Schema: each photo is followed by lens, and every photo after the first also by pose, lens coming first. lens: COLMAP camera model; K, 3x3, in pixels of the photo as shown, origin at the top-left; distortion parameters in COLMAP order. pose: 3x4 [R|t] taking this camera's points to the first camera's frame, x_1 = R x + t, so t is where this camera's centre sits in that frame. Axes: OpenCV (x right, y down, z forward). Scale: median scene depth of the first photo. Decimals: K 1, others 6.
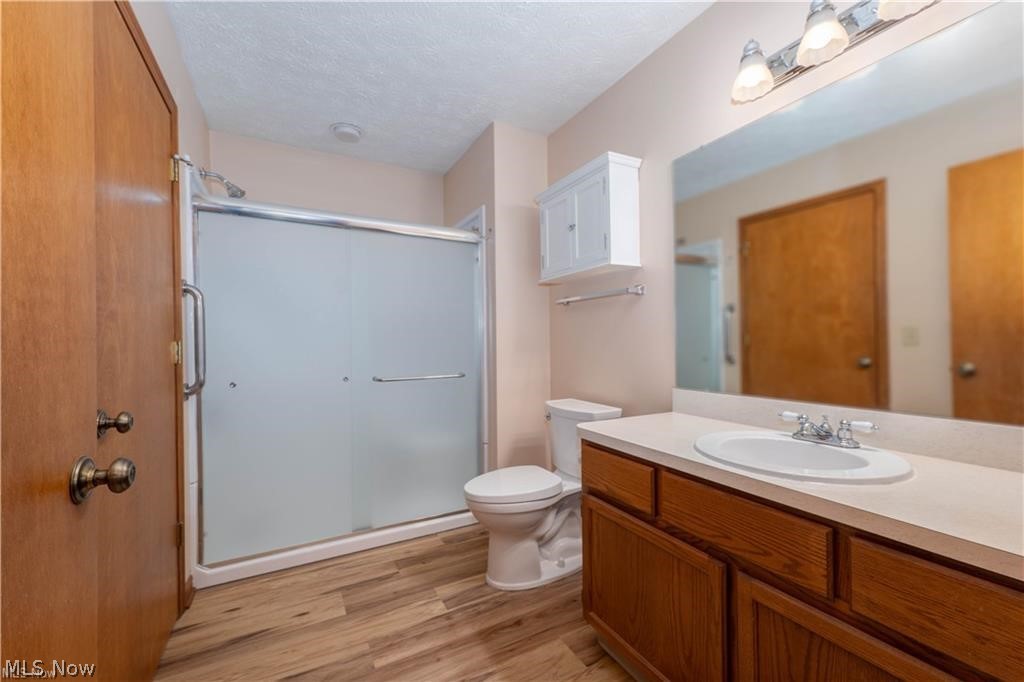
lens RADIAL K [[415.4, 0, 510.9], [0, 415.4, 343.0], [0, 0, 1]] dist [-0.001222, -0.000032]
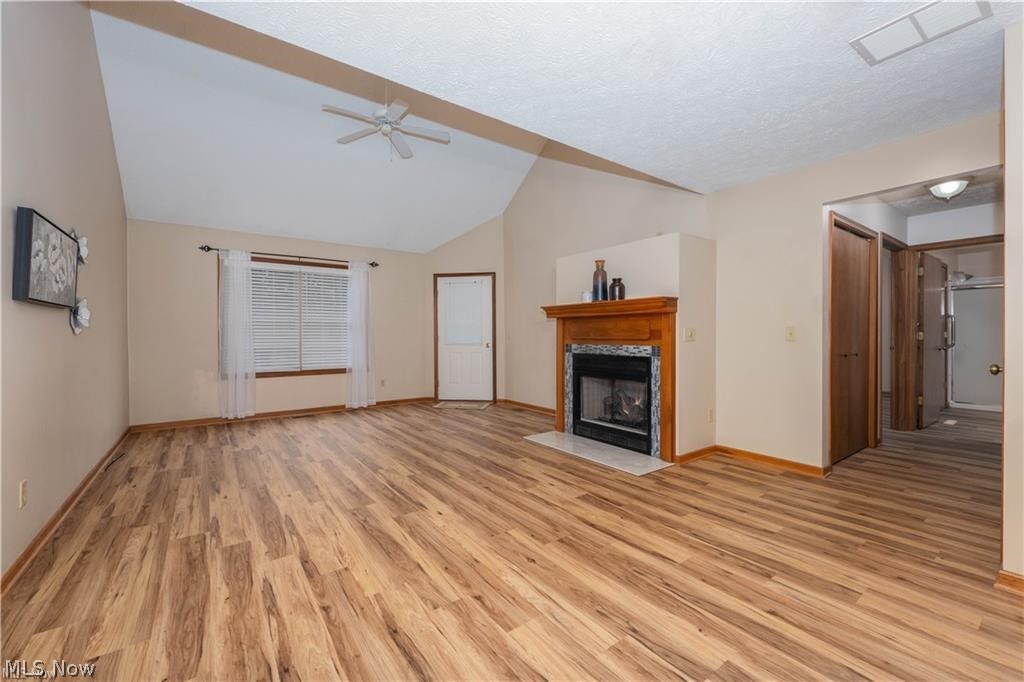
lens RADIAL K [[415.4, 0, 509.7], [0, 415.4, 339.2], [0, 0, 1]] dist [-0.001222, -0.000032]
pose [[0.132724, 0.012892, -0.991069, 2.063817], [0.000426, 0.999915, 0.013064, 0.011464], [0.991153, -0.002156, 0.132707, -2.959482]]
